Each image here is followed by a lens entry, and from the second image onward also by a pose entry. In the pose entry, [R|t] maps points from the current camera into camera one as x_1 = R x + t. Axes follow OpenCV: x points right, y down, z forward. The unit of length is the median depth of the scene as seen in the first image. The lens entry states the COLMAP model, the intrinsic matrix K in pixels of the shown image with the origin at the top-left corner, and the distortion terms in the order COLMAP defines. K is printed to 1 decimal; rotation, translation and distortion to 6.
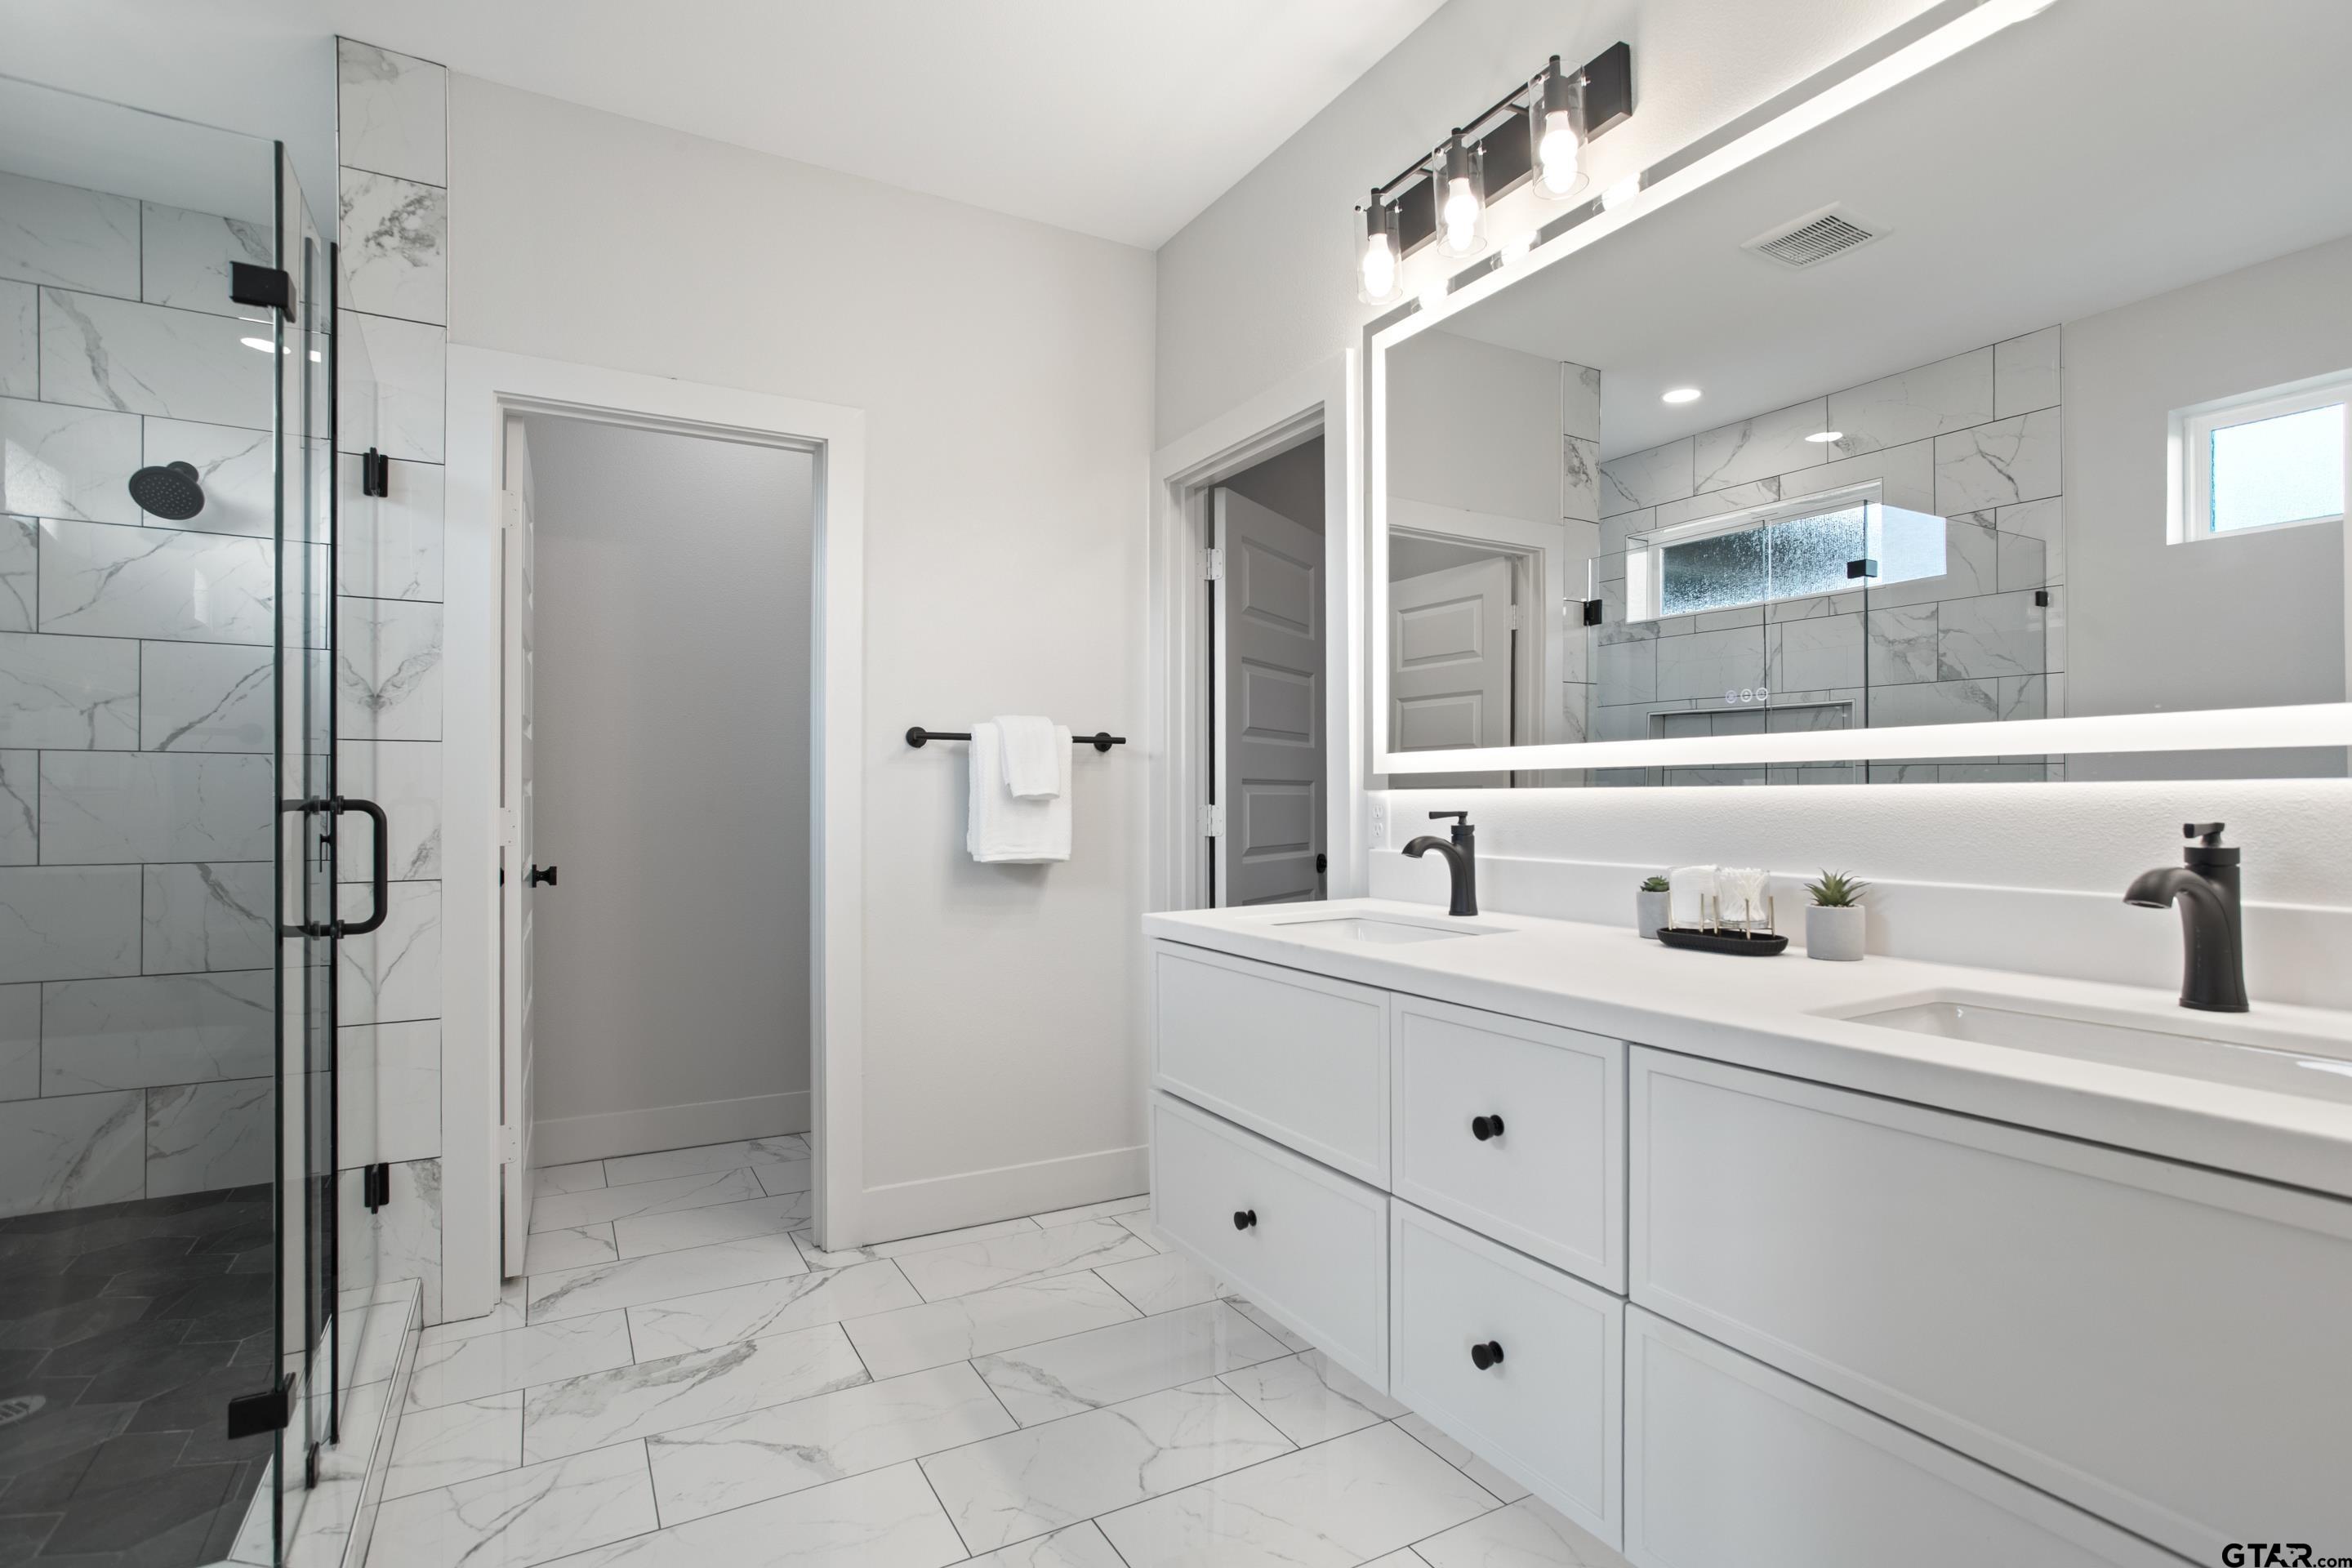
lens RADIAL K [[1155.7, 0, 1208.0], [0, 1155.7, 784.5], [0, 0, 1]] dist [-0.050826, 0.038279]
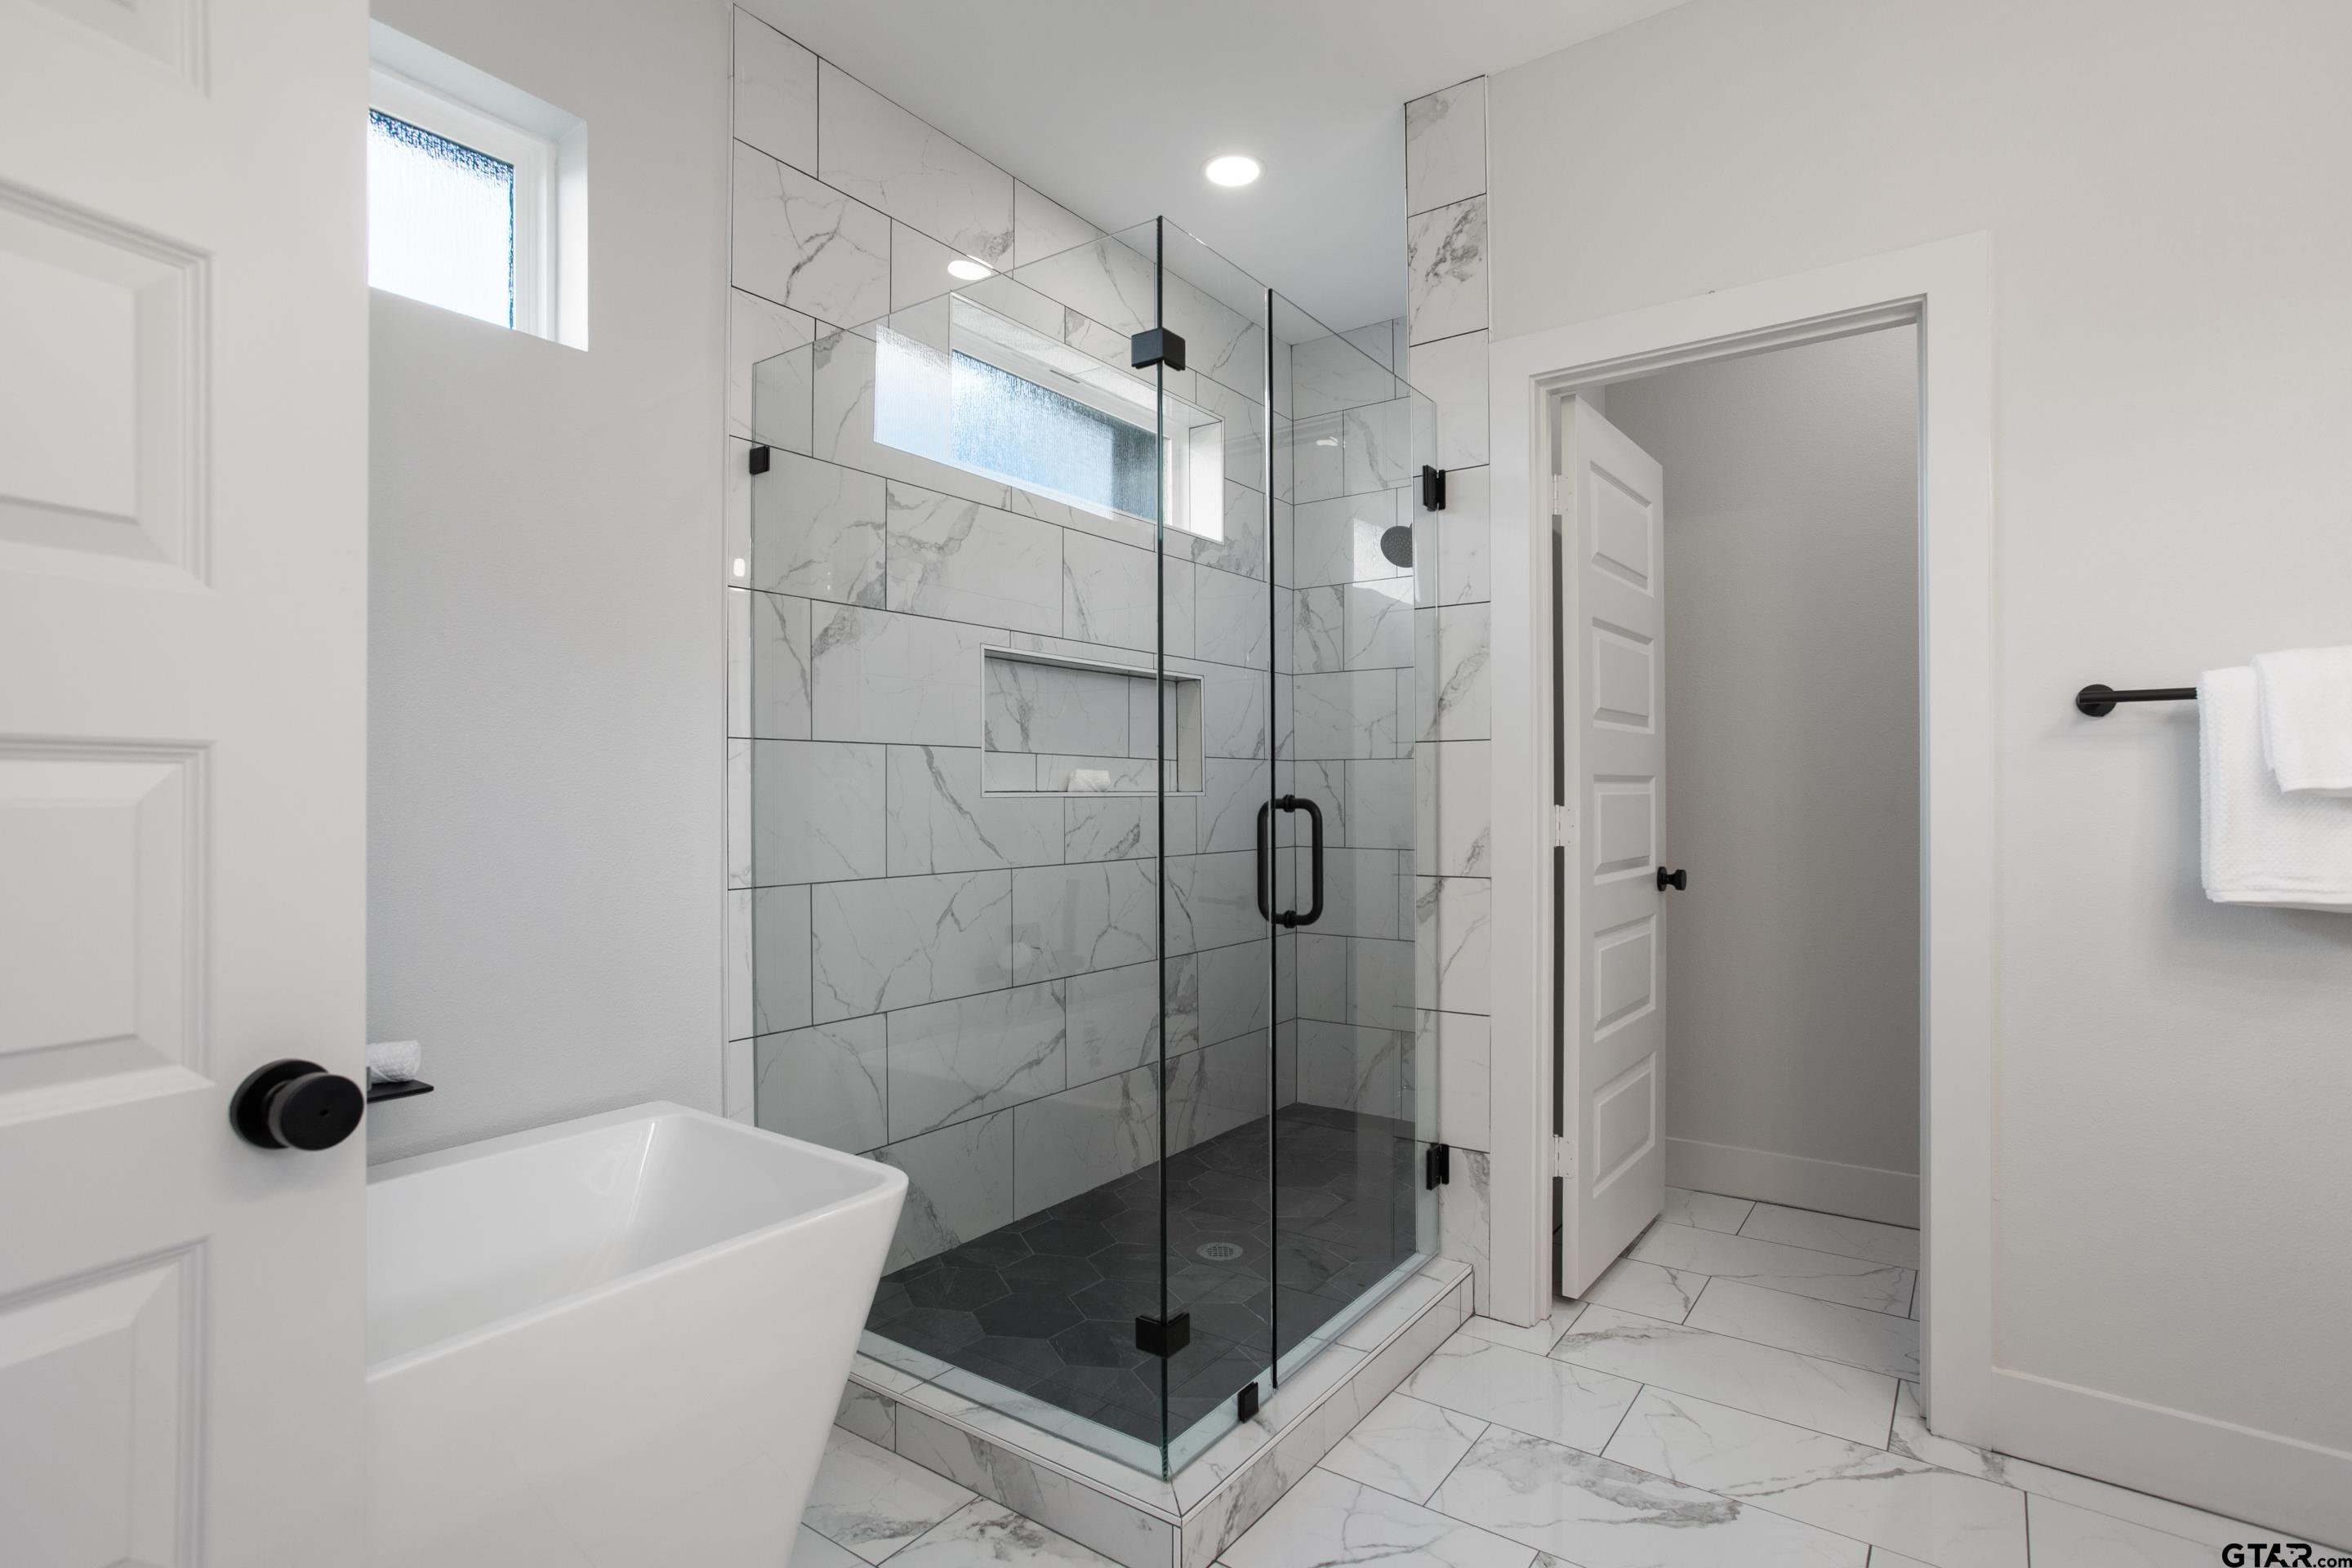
lens RADIAL K [[1155.7, 0, 1208.0], [0, 1155.7, 784.5], [0, 0, 1]] dist [-0.050826, 0.038279]
pose [[0.422536, -0.010057, -0.906290, 0.142783], [0.013533, 0.999897, -0.004786, 0.003192], [0.906245, -0.010242, 0.422629, 0.348114]]
